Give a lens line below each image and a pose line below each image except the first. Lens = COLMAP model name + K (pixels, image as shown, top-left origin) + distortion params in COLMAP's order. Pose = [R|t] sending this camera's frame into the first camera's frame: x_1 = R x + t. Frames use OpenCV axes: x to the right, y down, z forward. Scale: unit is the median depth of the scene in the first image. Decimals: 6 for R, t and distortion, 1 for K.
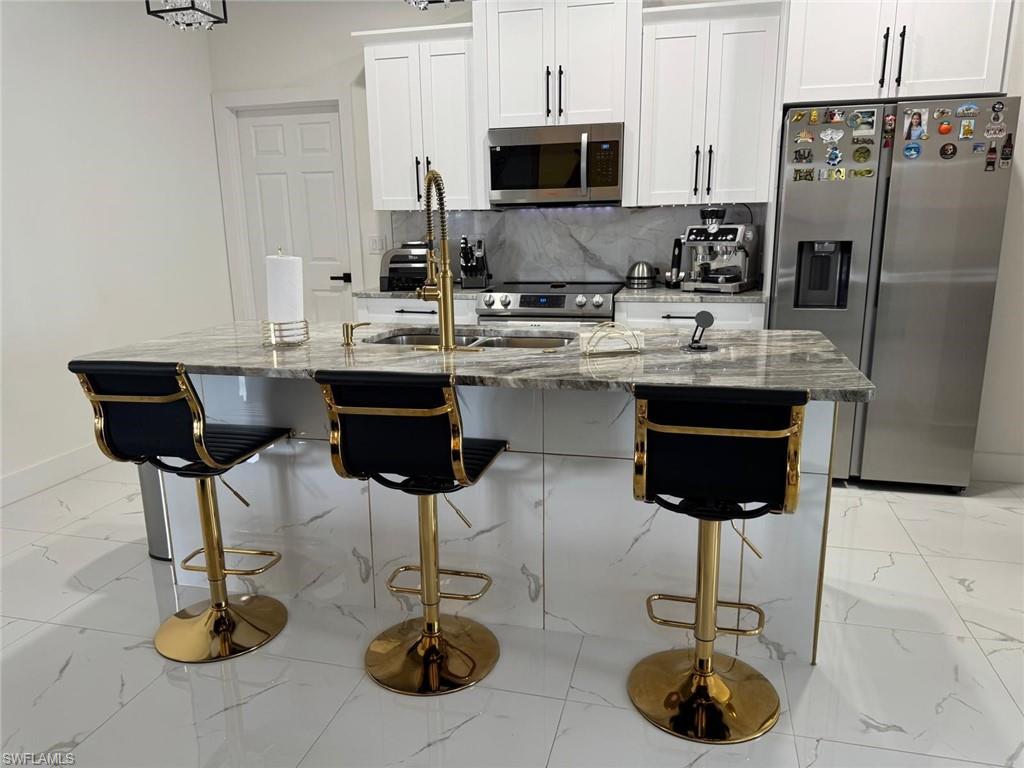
lens RADIAL K [[717.4, 0, 508.2], [0, 717.4, 389.6], [0, 0, 1]] dist [0.024507, -0.036892]
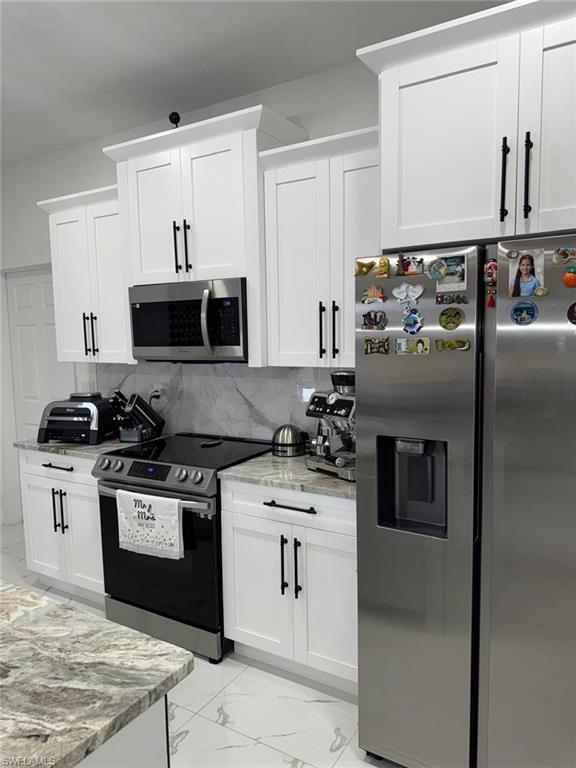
lens RADIAL K [[538.1, 0, 275.5], [0, 538.1, 392.2], [0, 0, 1]] dist [0.024507, -0.036892]
pose [[0.953419, 0.030136, -0.300141, 0.410372], [-0.066288, 0.991607, -0.111003, -0.160773], [0.294277, 0.125728, 0.947414, 0.405326]]
